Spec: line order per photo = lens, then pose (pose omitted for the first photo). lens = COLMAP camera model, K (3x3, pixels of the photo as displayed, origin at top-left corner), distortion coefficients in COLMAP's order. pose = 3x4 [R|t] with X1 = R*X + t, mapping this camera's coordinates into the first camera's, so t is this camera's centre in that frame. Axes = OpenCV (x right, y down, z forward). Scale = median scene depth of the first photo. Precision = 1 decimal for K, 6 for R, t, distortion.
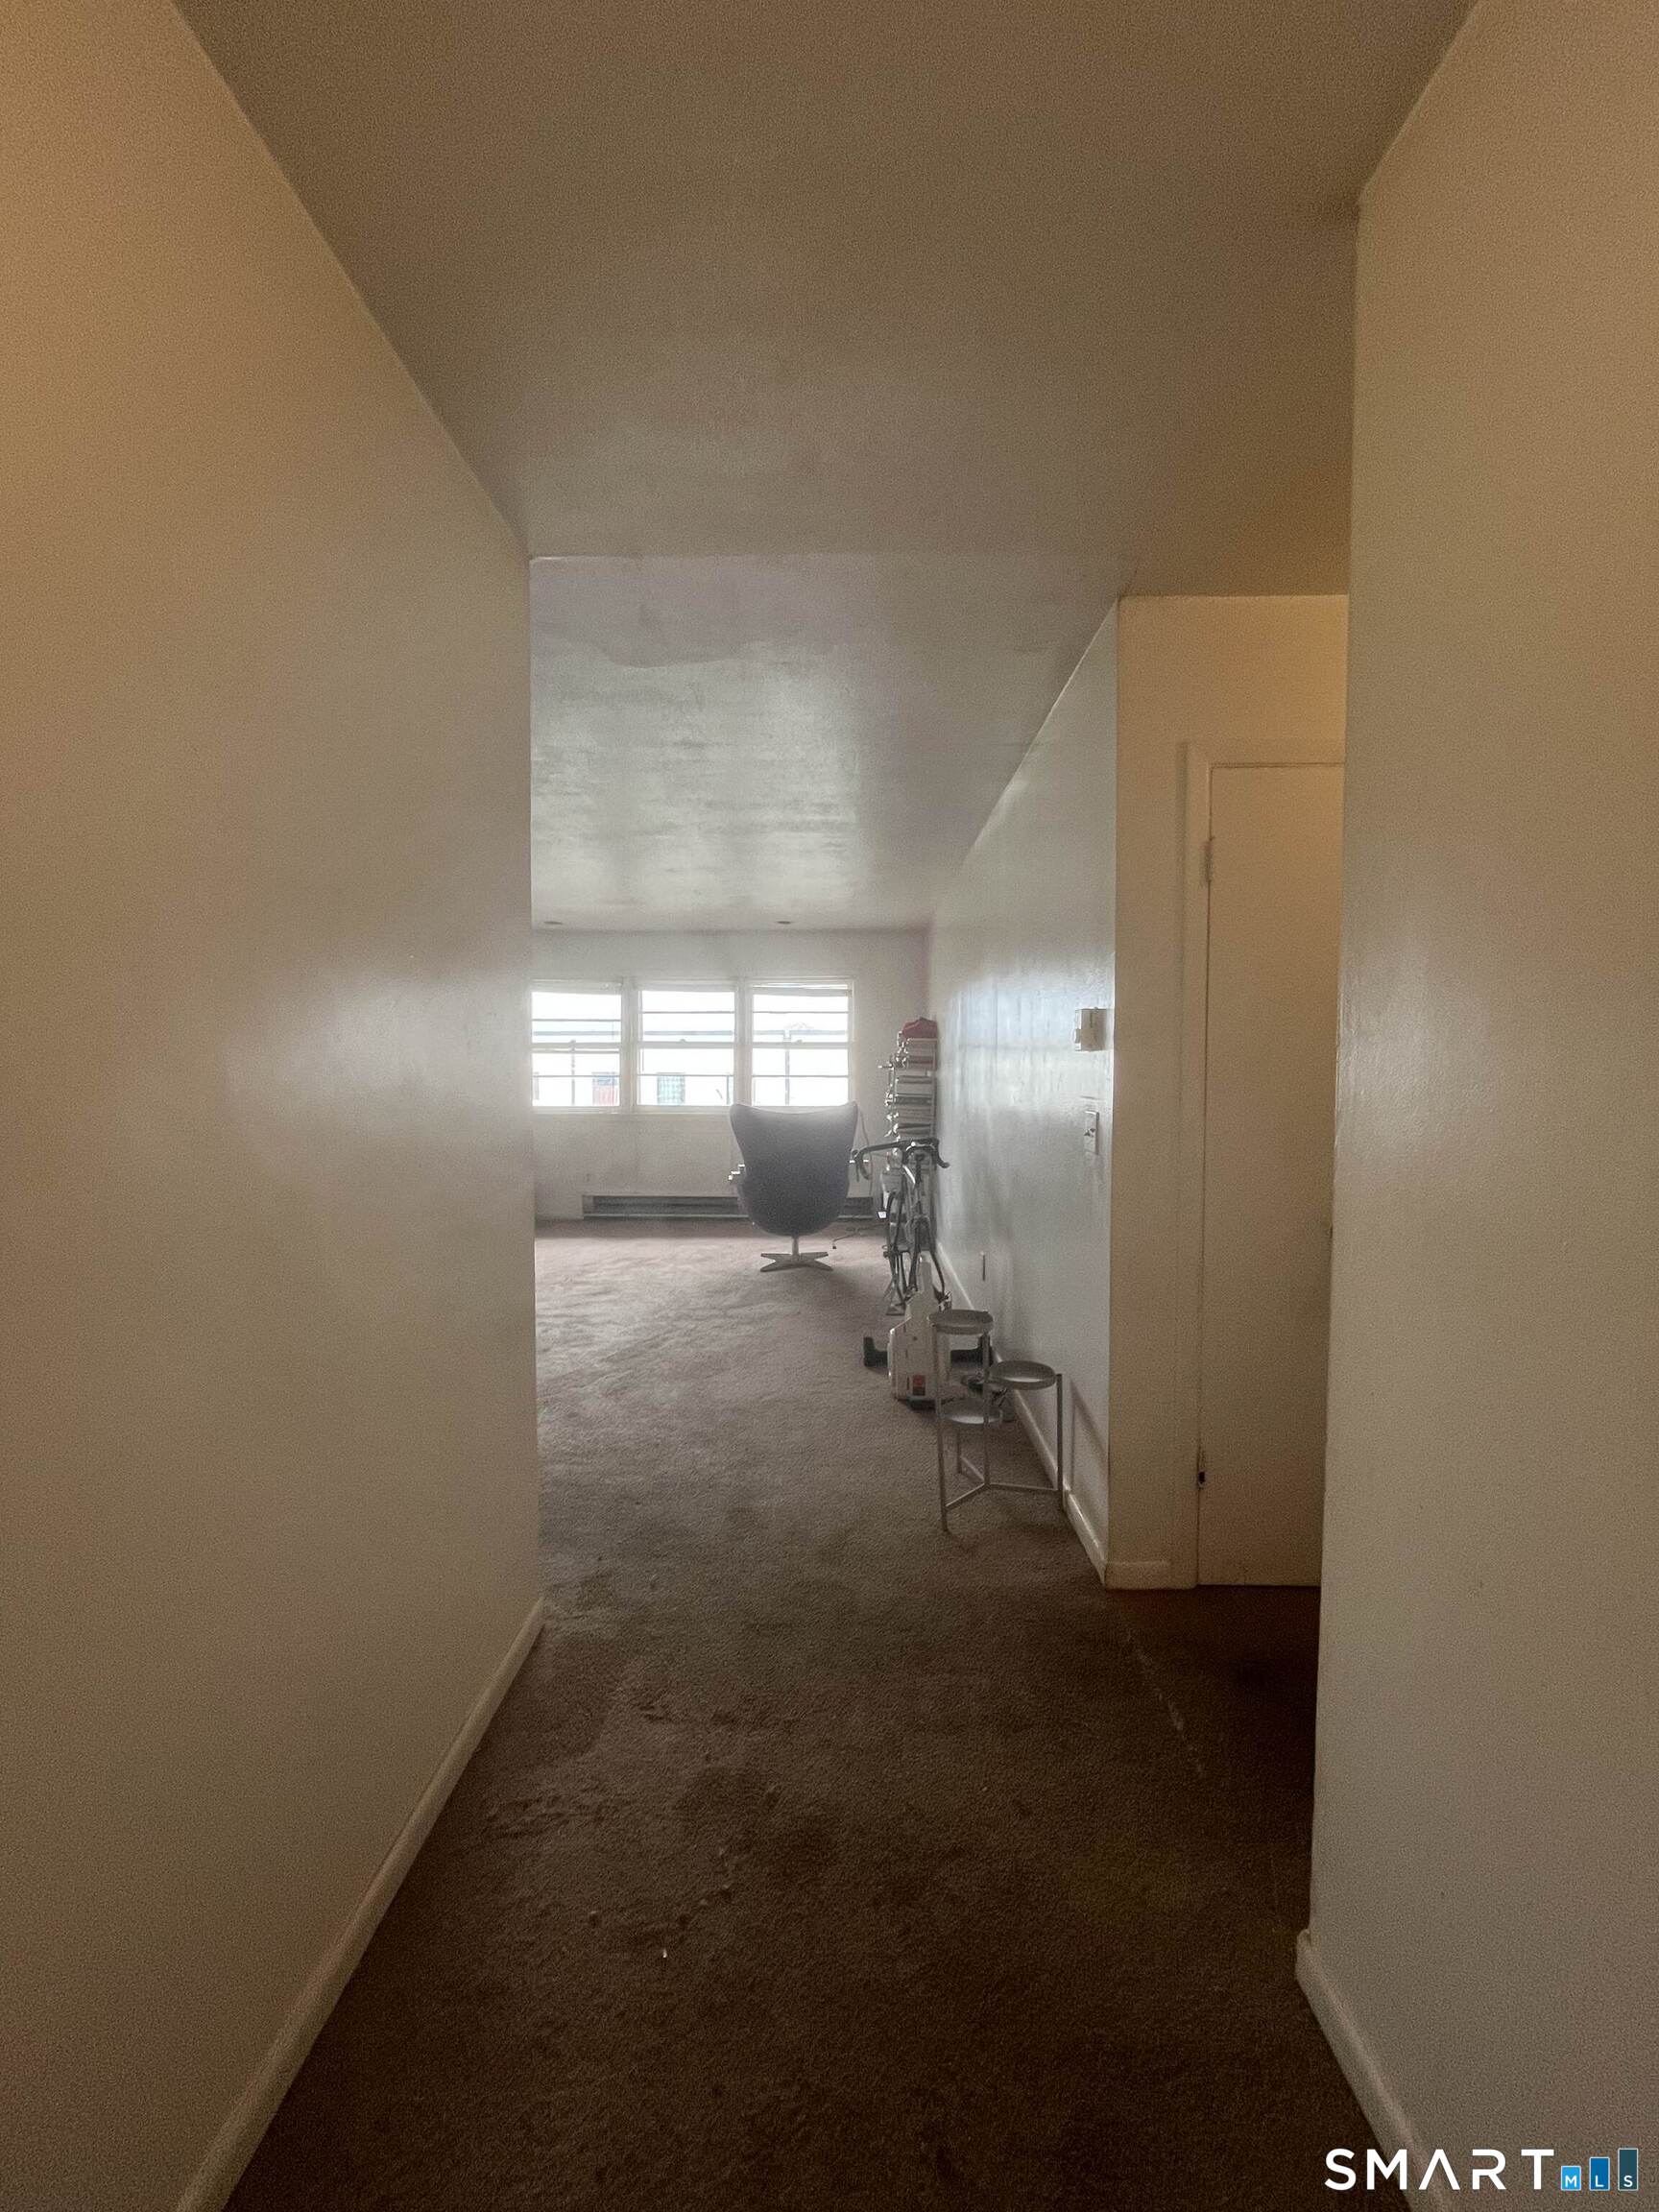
lens RADIAL K [[889.2, 0, 829.5], [0, 889.2, 1106.0], [0, 0, 1]] dist [-0.001670, -0.000395]
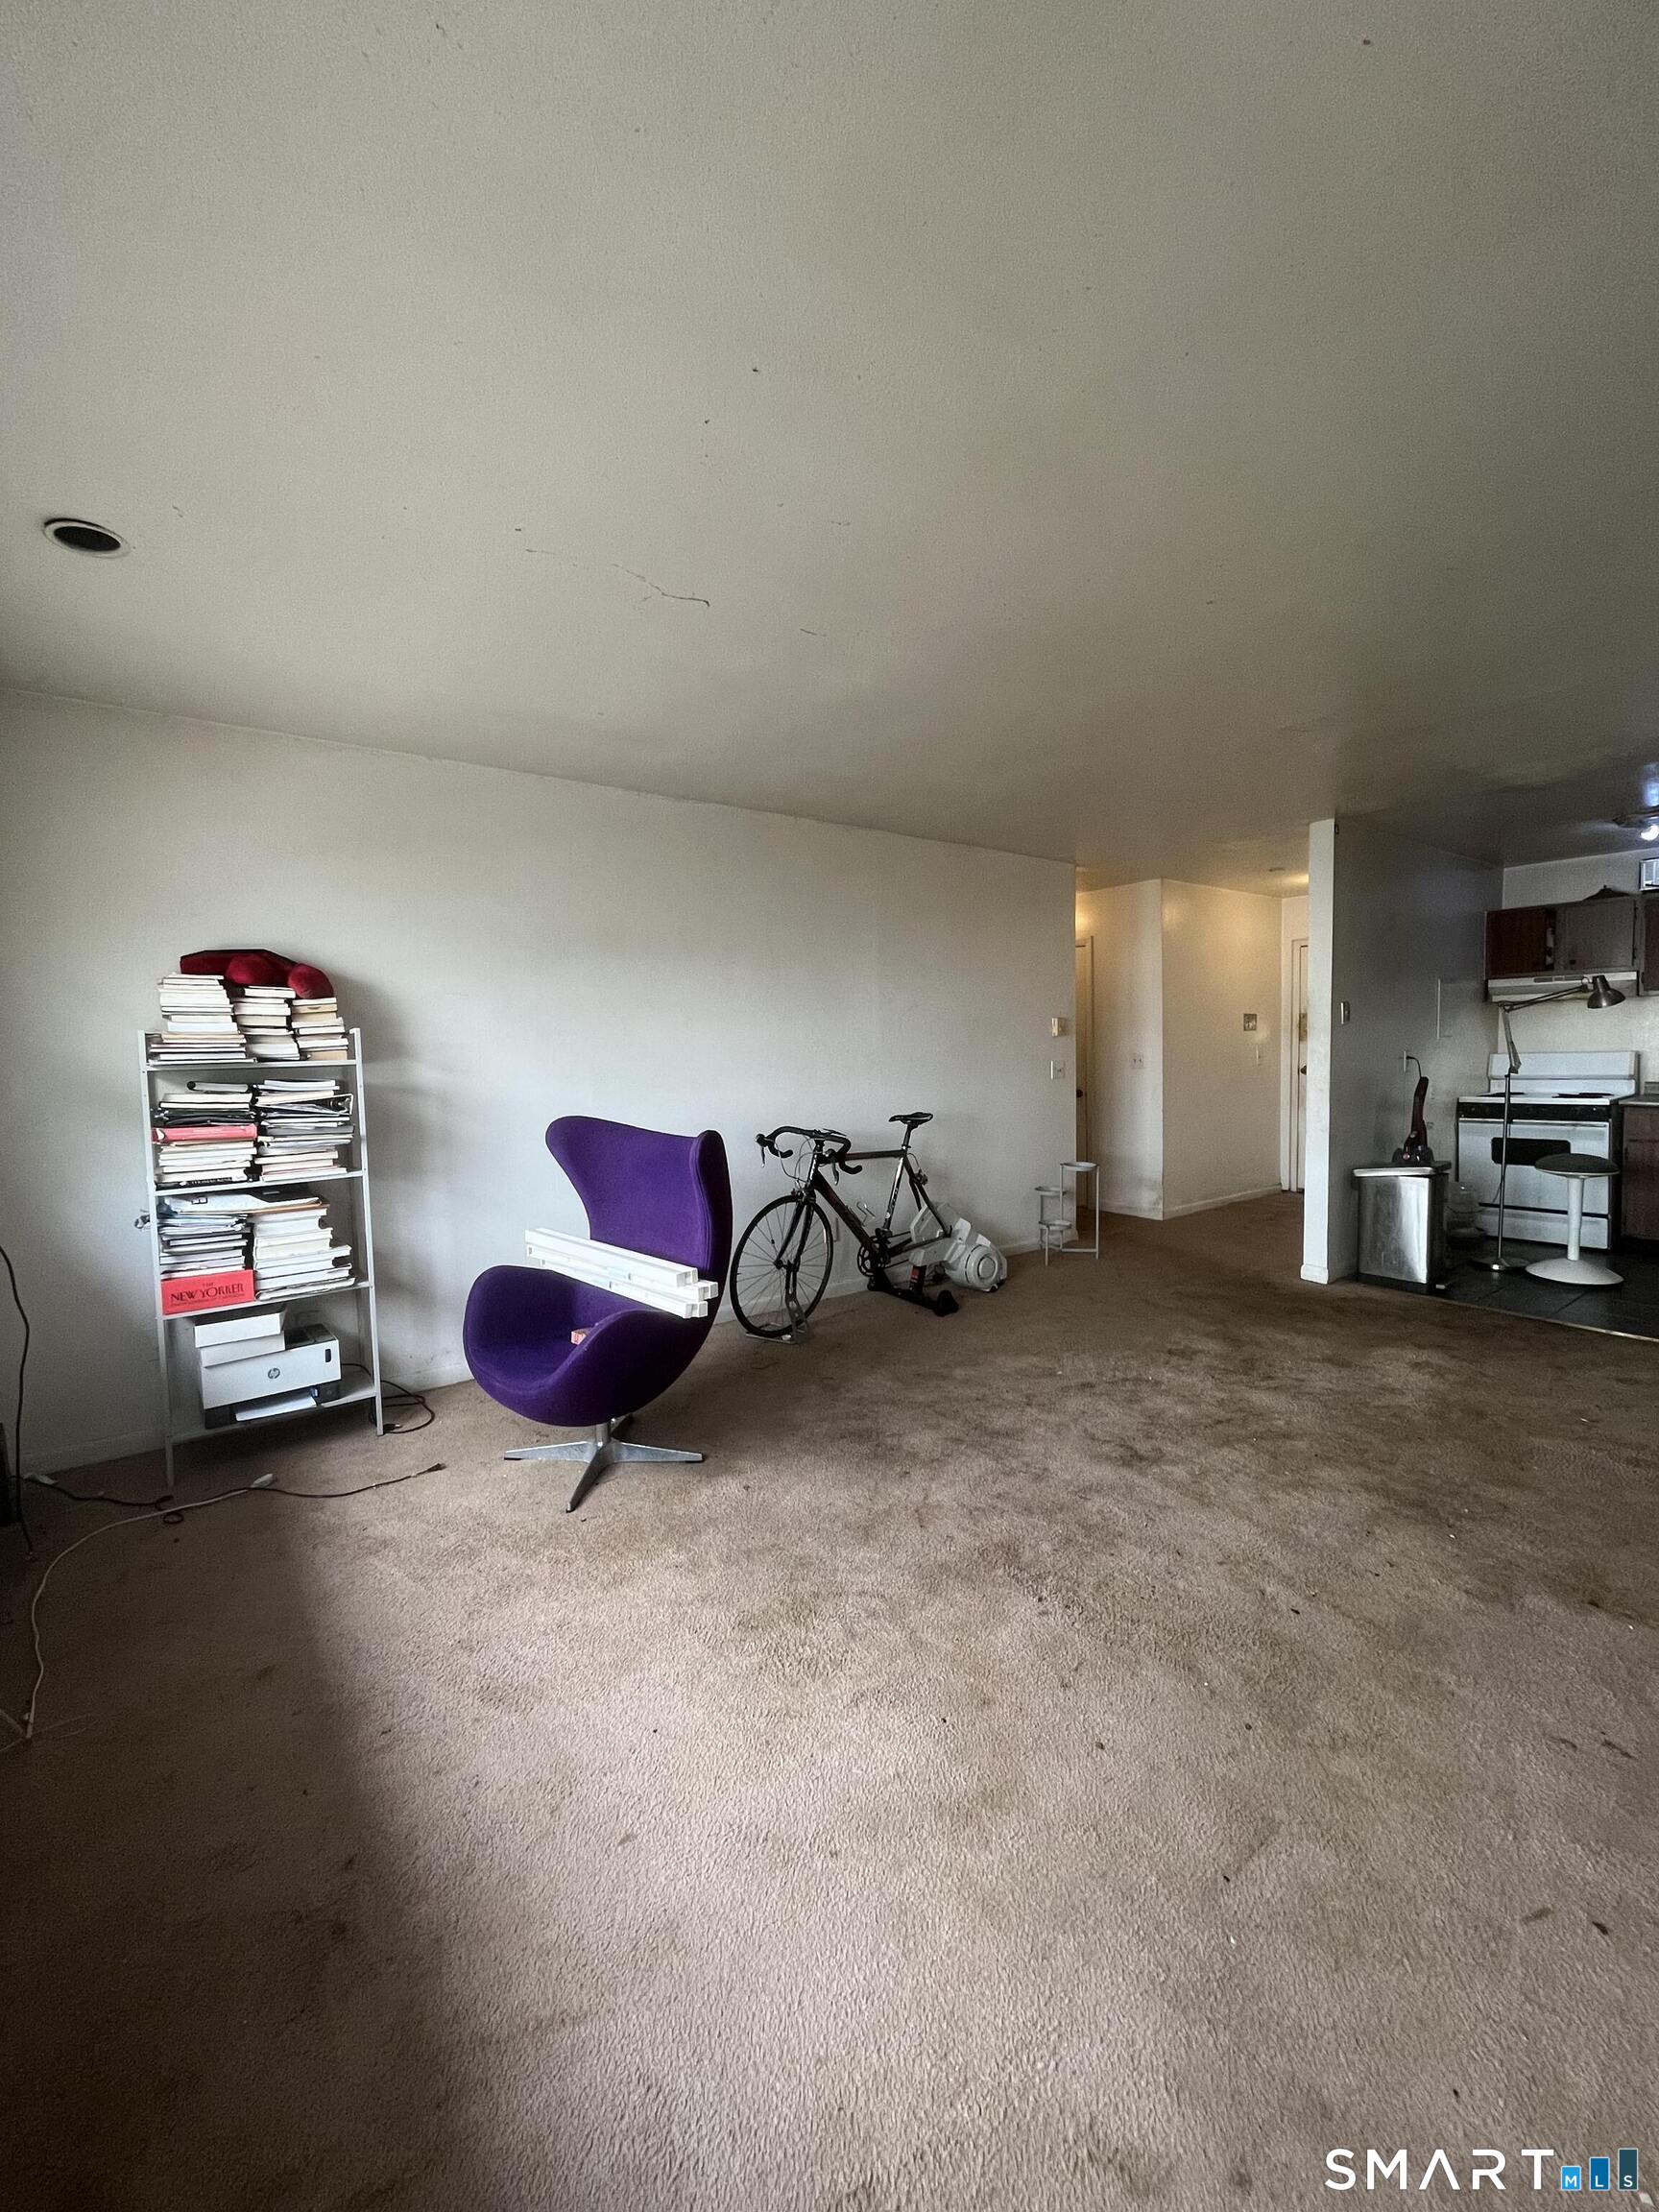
lens RADIAL K [[889.2, 0, 829.5], [0, 889.2, 1106.0], [0, 0, 1]] dist [-0.001670, -0.000395]
pose [[-0.611065, -0.046488, 0.790214, -0.452226], [0.052144, 0.993742, 0.098783, -0.051551], [-0.789861, 0.101568, -0.604817, 1.091329]]
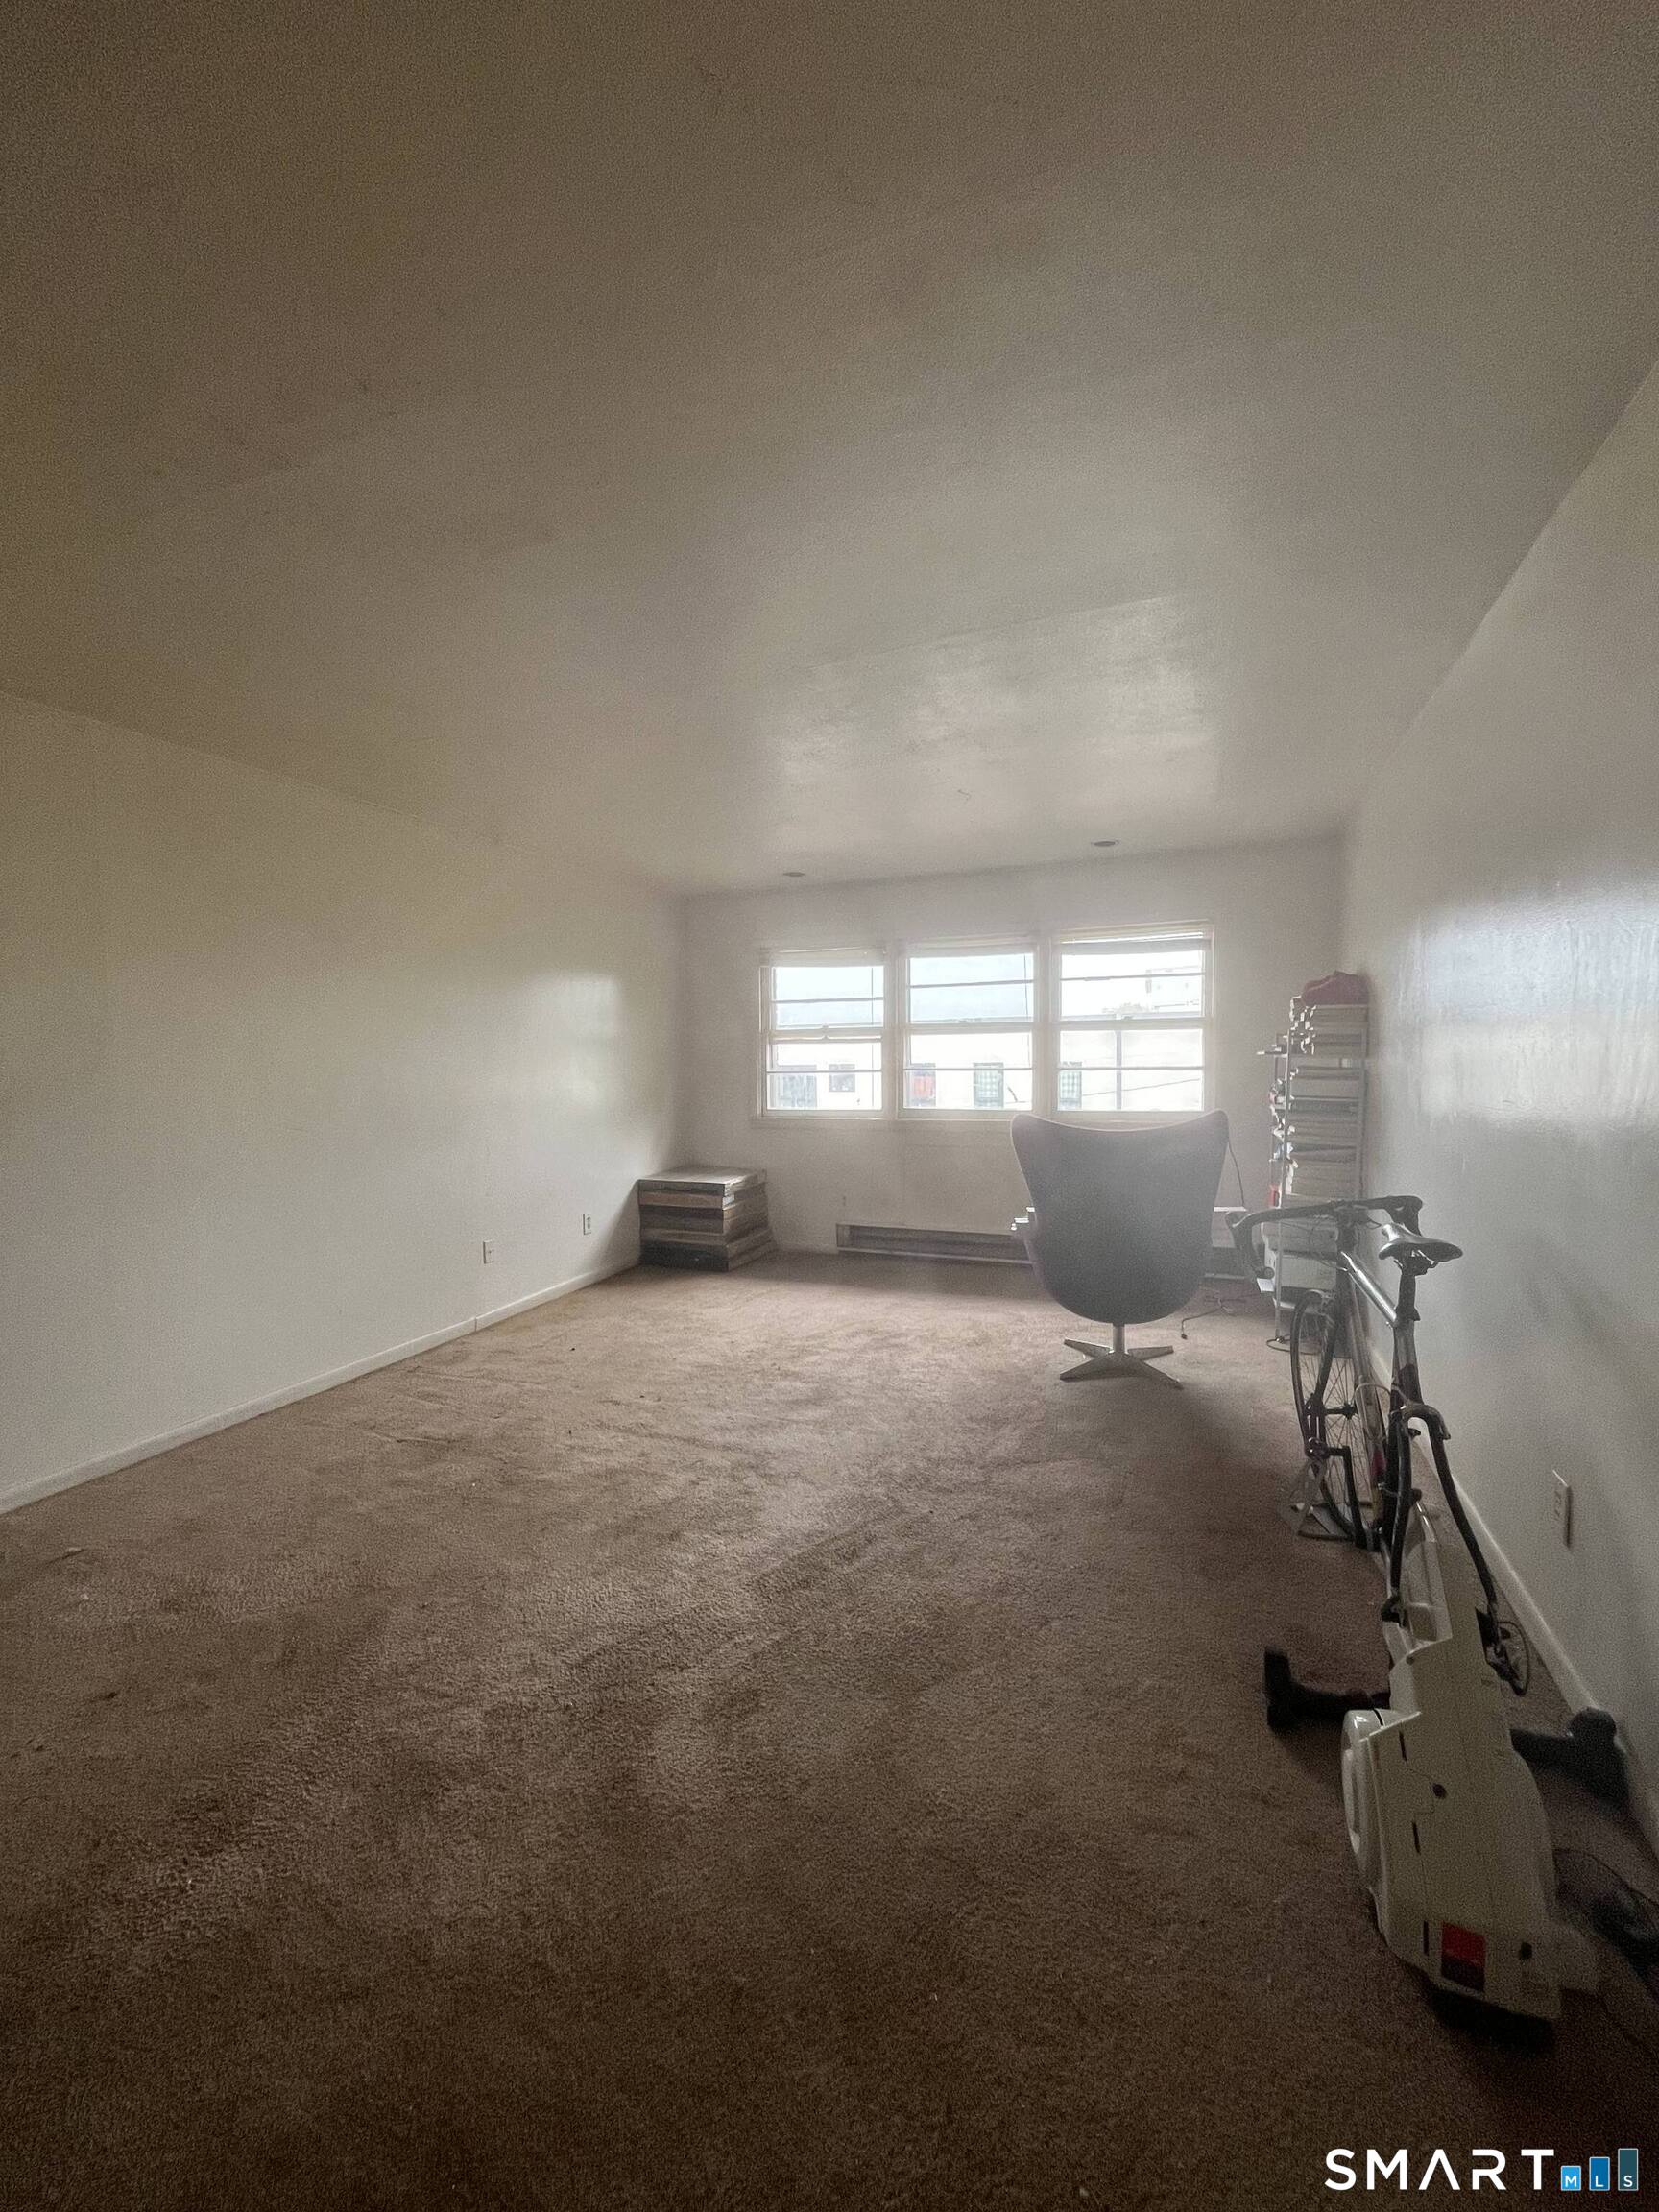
lens RADIAL K [[889.2, 0, 829.5], [0, 889.2, 1106.0], [0, 0, 1]] dist [-0.001670, -0.000395]
pose [[0.934357, 0.002611, -0.356328, -0.005197], [0.001574, 0.999933, 0.011454, -0.014446], [0.356334, -0.011262, 0.934291, 0.310540]]
